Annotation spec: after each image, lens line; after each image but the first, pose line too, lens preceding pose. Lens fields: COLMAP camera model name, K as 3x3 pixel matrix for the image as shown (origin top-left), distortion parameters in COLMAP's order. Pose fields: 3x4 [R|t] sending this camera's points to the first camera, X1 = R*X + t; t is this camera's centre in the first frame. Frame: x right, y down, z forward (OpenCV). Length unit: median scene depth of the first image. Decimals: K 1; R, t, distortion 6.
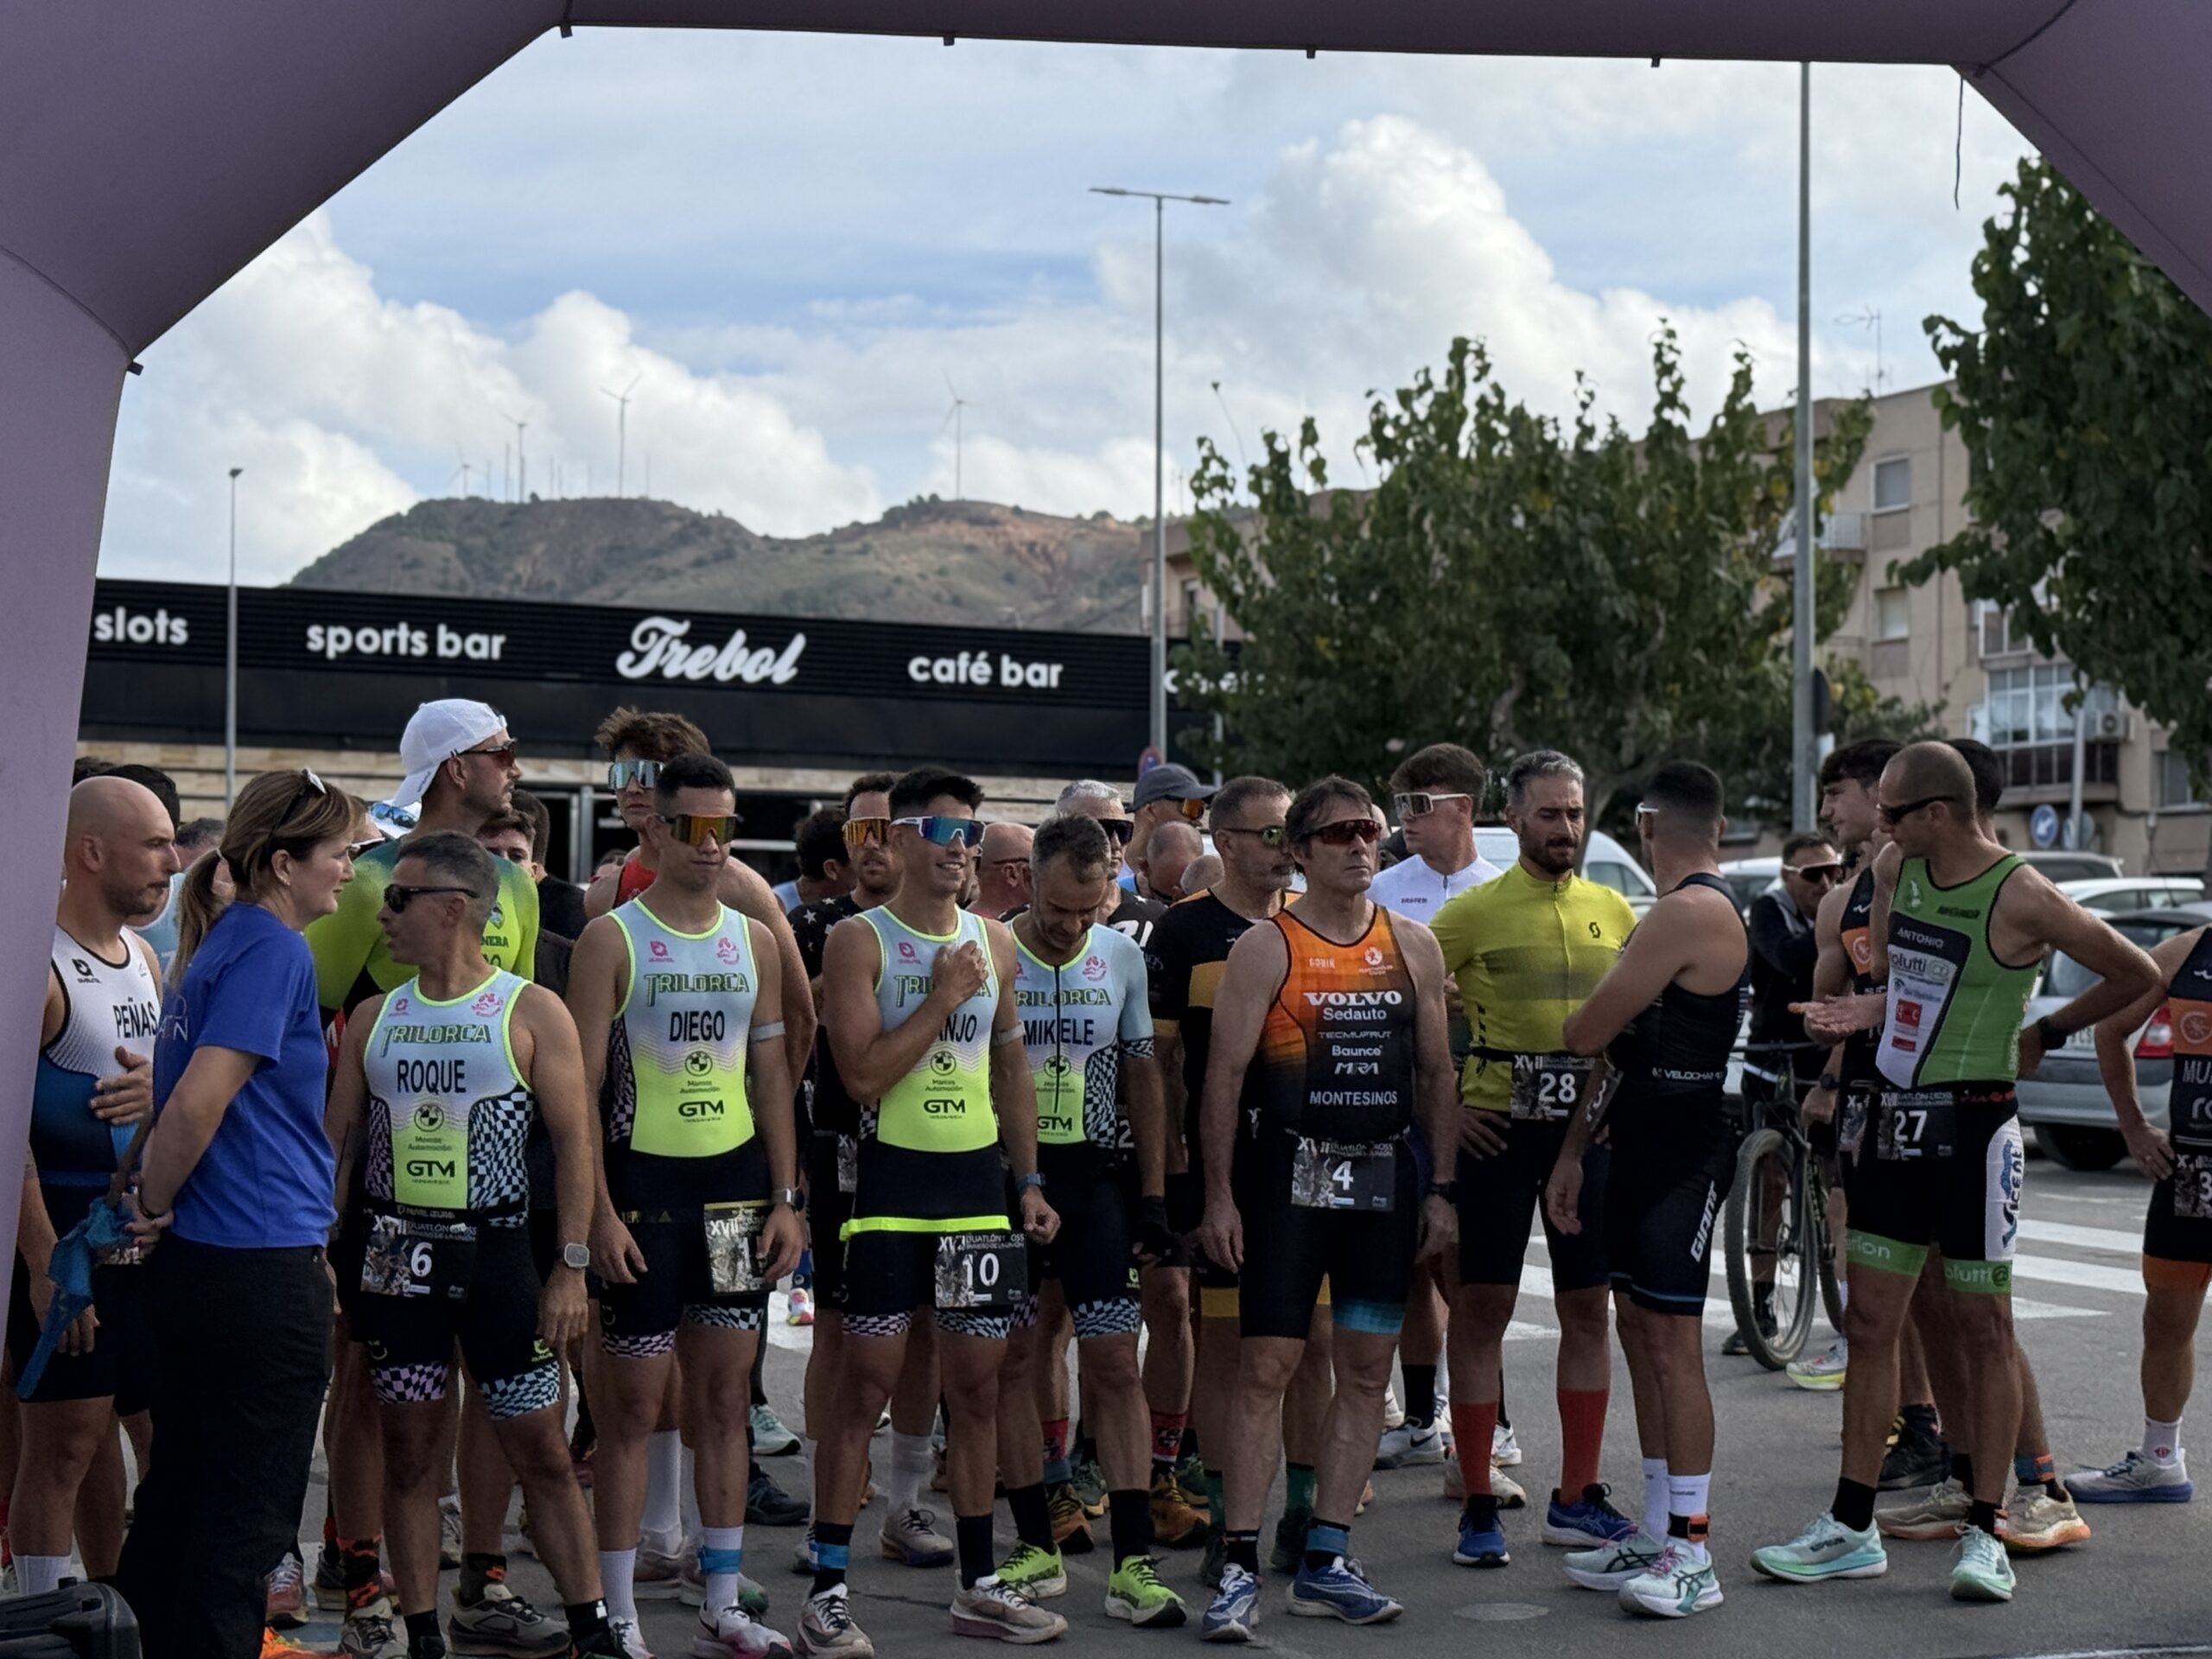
lens RADIAL K [[4289.1, 0, 1133.3], [0, 4289.1, 824.8], [0, 0, 1]] dist [0.160974, 0.163261]
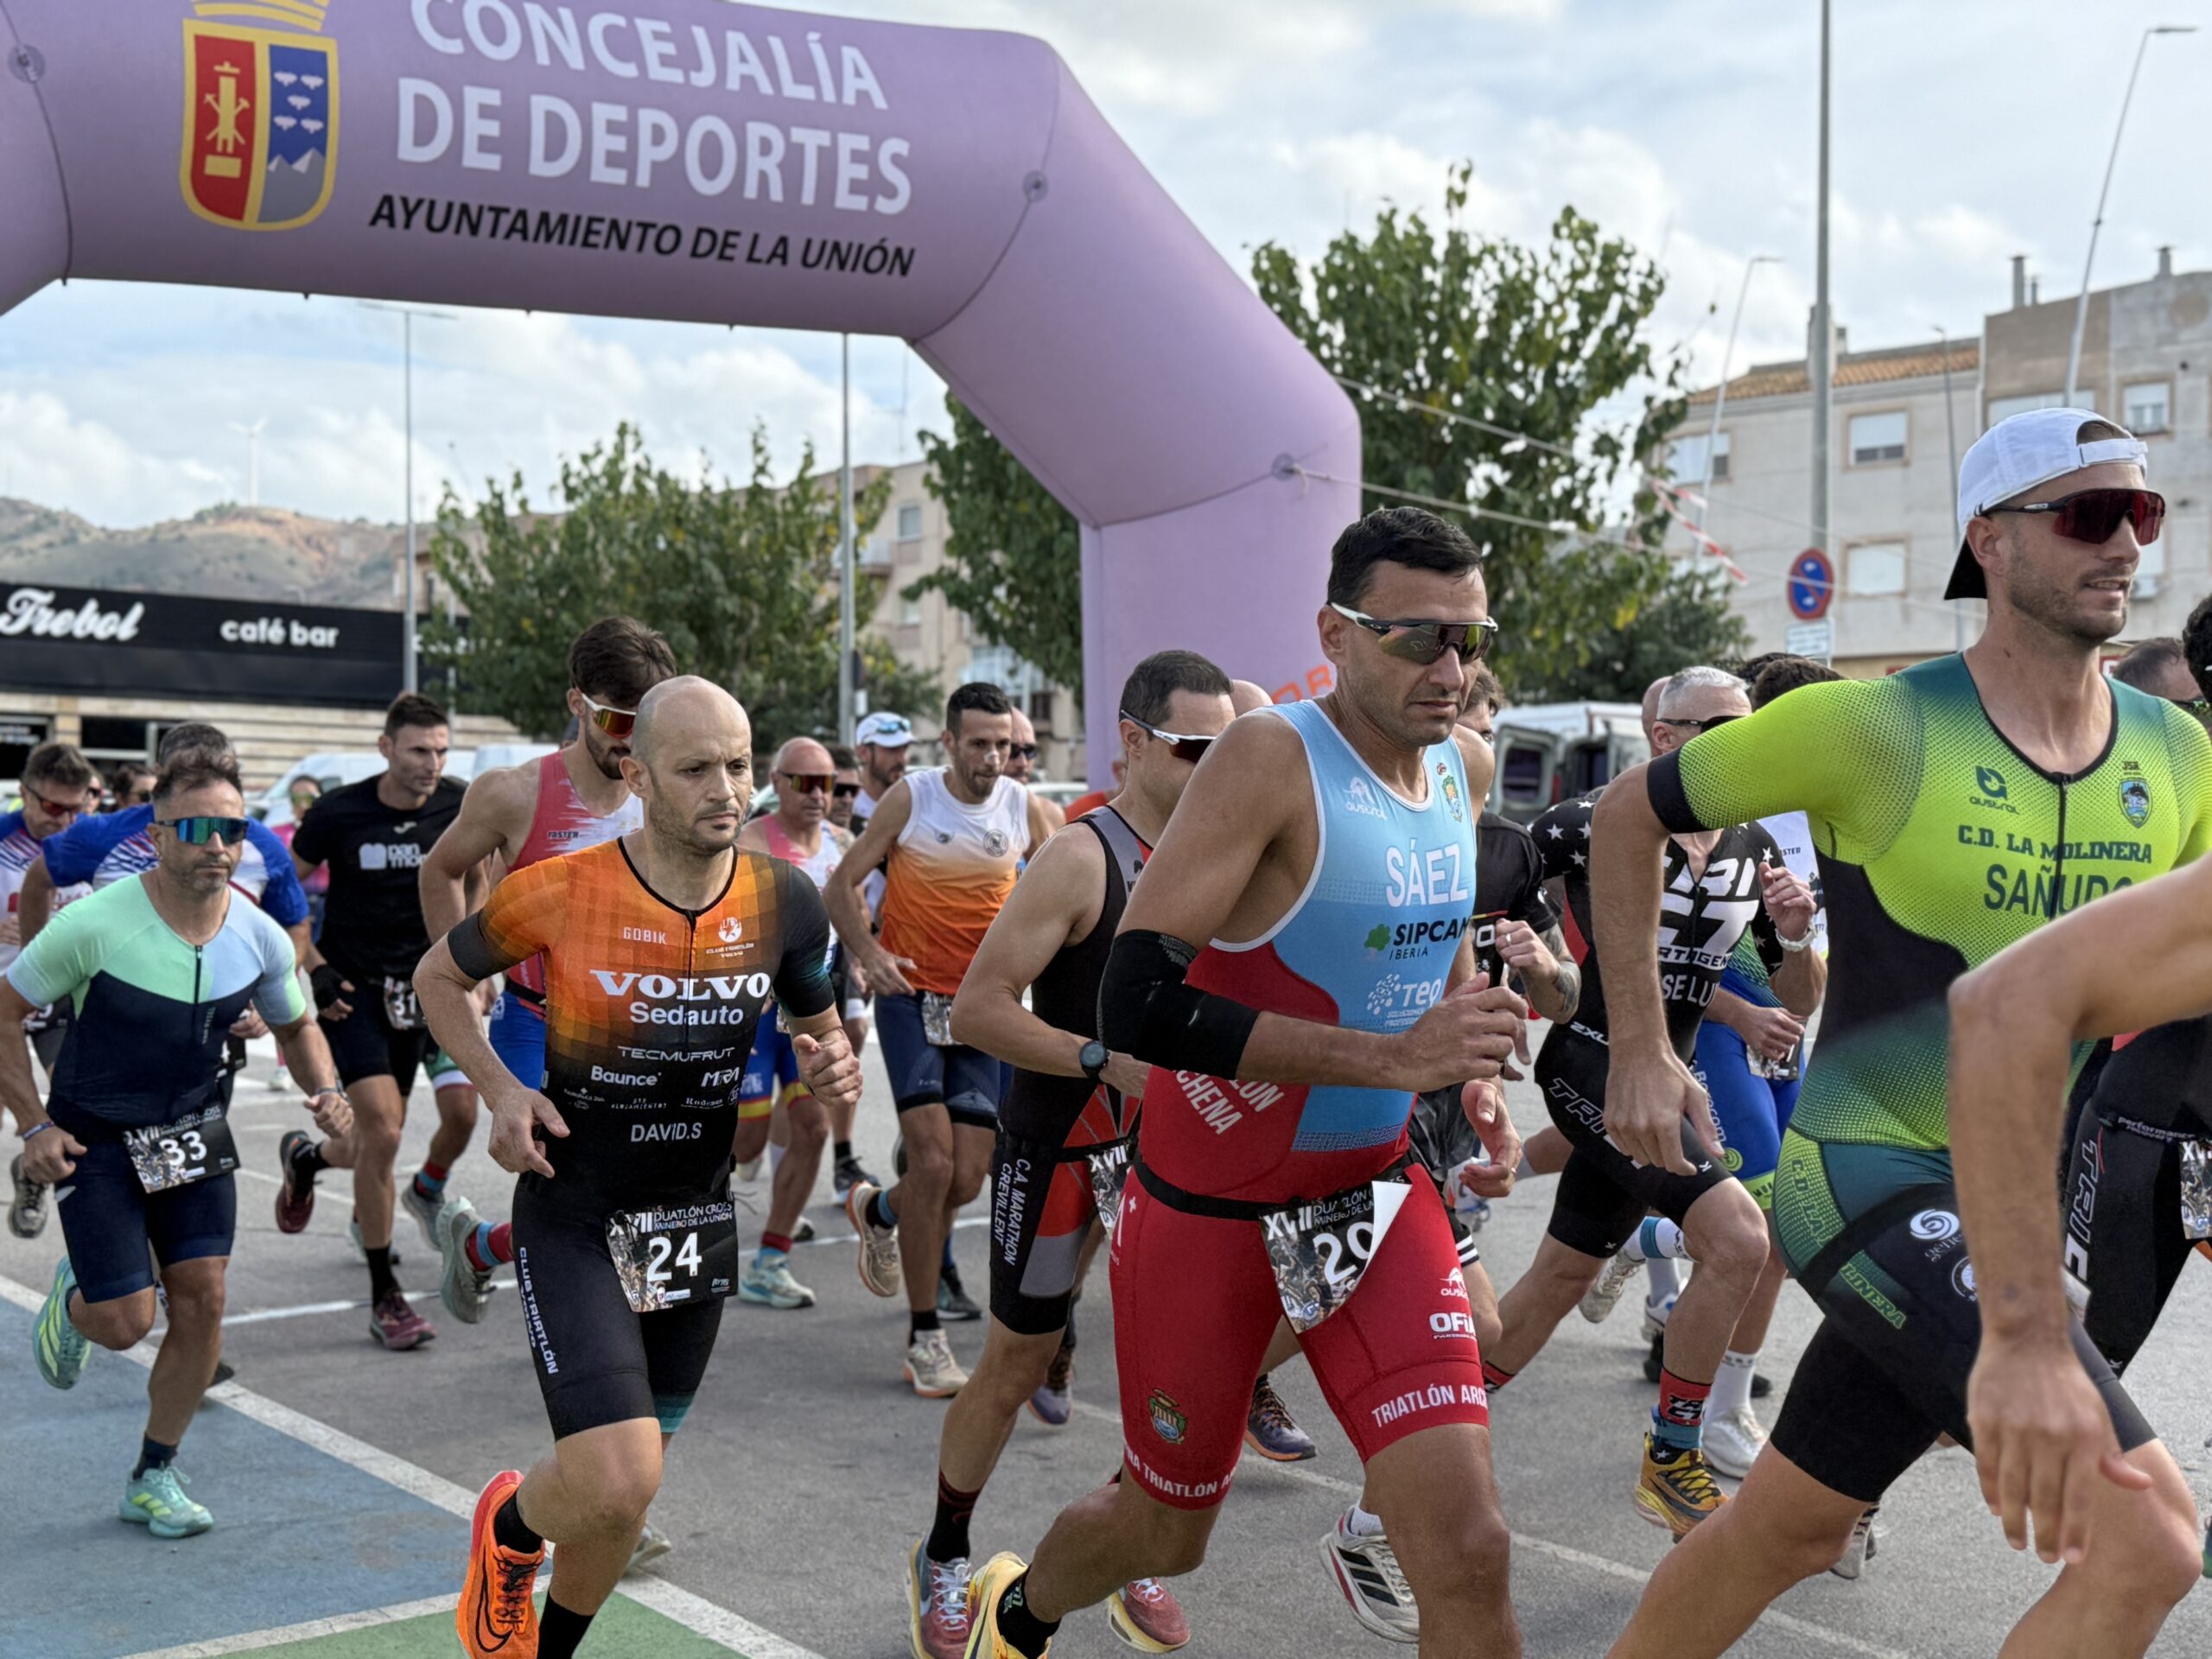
lens RADIAL K [[2894.0, 0, 1134.0], [0, 2894.0, 823.2], [0, 0, 1]] dist [0.238235, -0.439533]
pose [[0.968971, 0.000424, 0.247172, -0.001822], [-0.007182, 0.999625, 0.026440, -0.000871], [-0.247068, -0.027395, 0.968611, -0.025388]]
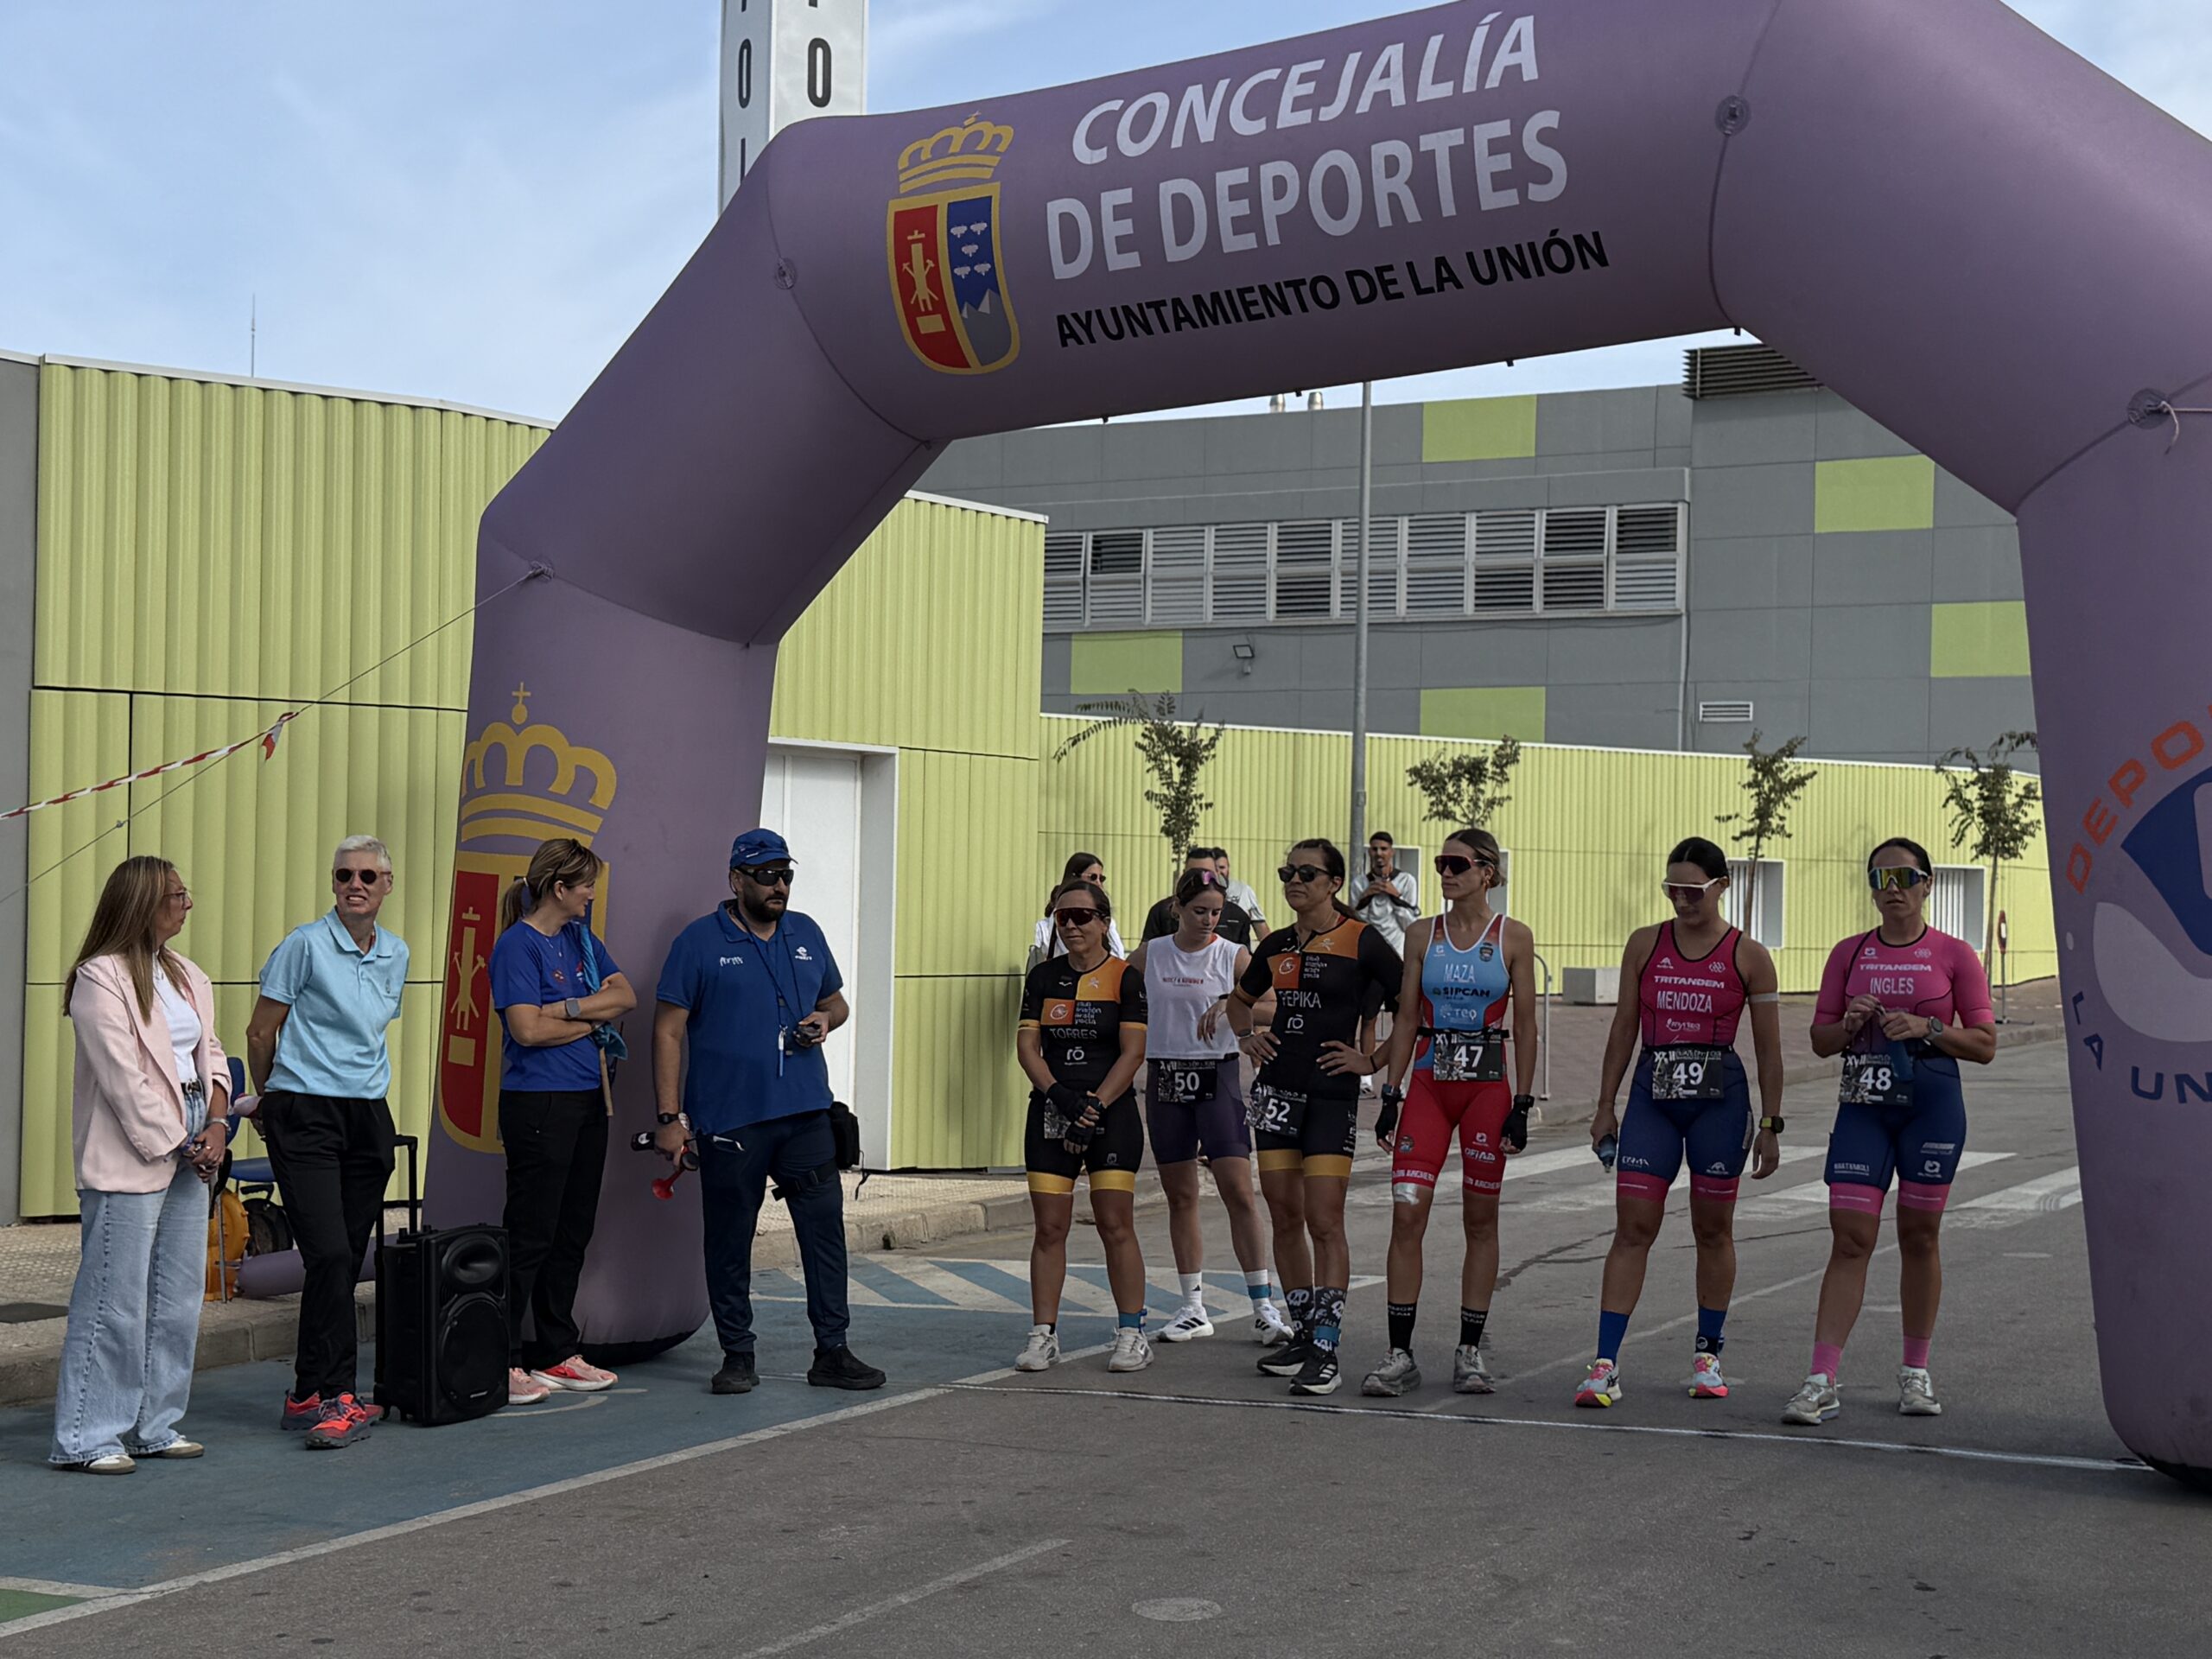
lens RADIAL K [[3186.1, 0, 1106.0], [0, 3186.1, 829.5], [0, 0, 1]] dist [0.187780, 0.069316]
pose [[0.638067, -0.019994, -0.769721, 0.110063], [0.020467, 0.999750, -0.009002, -0.000168], [0.769709, -0.010010, 0.638317, 0.017651]]
